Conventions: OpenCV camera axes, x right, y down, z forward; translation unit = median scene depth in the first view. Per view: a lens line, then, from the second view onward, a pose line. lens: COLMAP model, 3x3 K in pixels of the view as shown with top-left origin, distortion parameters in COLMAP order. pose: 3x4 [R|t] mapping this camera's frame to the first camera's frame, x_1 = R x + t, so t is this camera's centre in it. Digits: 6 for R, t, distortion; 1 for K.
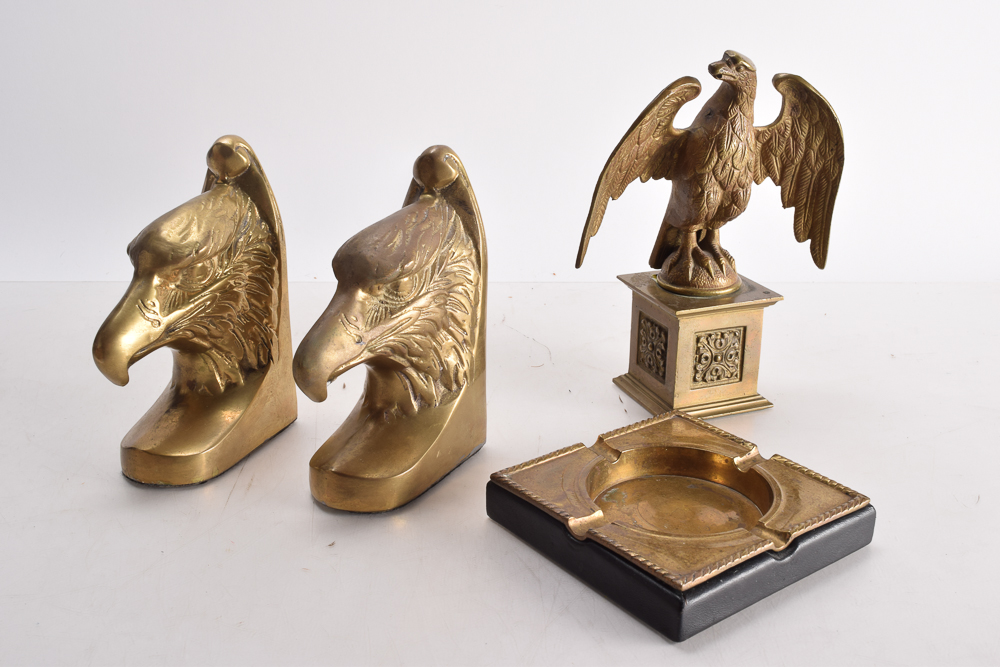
lens RADIAL K [[1192.7, 0, 525.6], [0, 1192.7, 334.1], [0, 0, 1]] dist [0.000864, 0.004065]
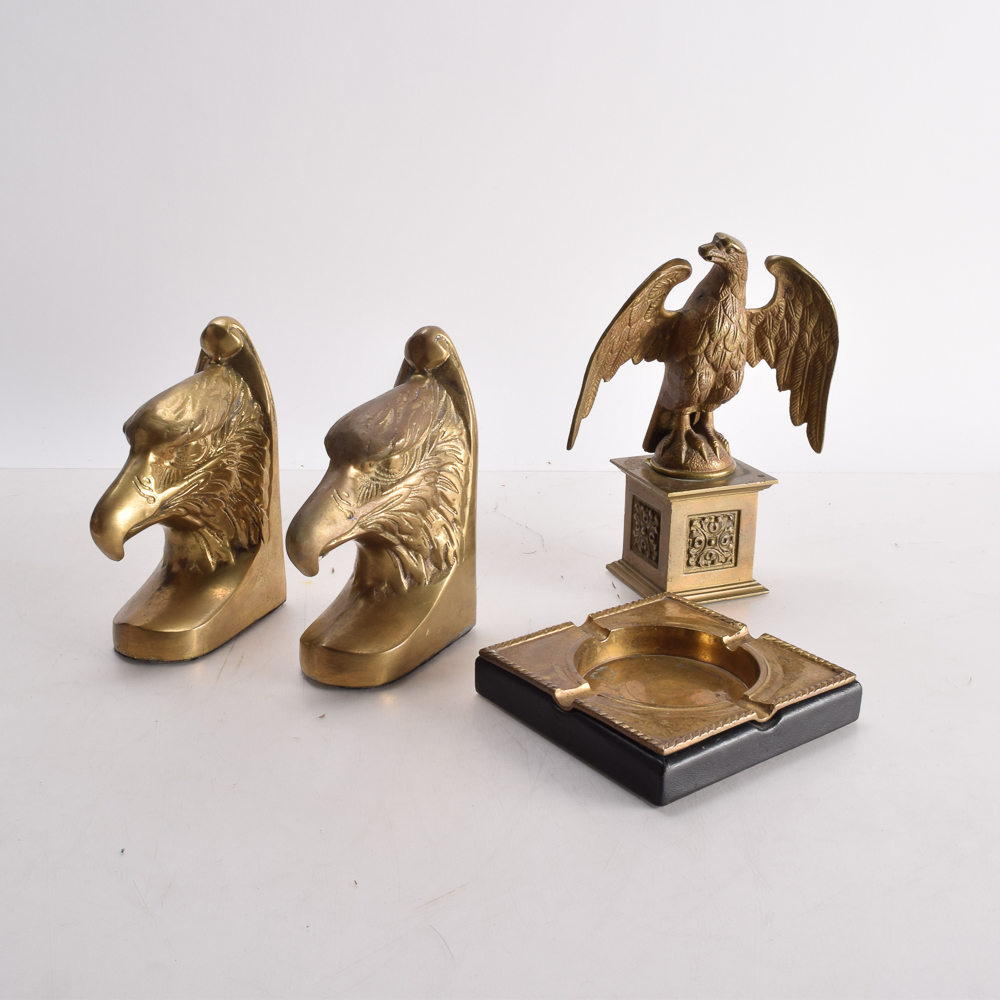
lens RADIAL K [[1361.8, 0, 500.0], [0, 1361.8, 500.0], [0, 0, 1]] dist [-0.003446, -0.007304]
pose [[0.999761, 0.003480, -0.021577, 0.011846], [-0.004314, 0.999240, -0.038736, 0.033611], [0.021426, 0.038820, 0.999016, -0.146857]]
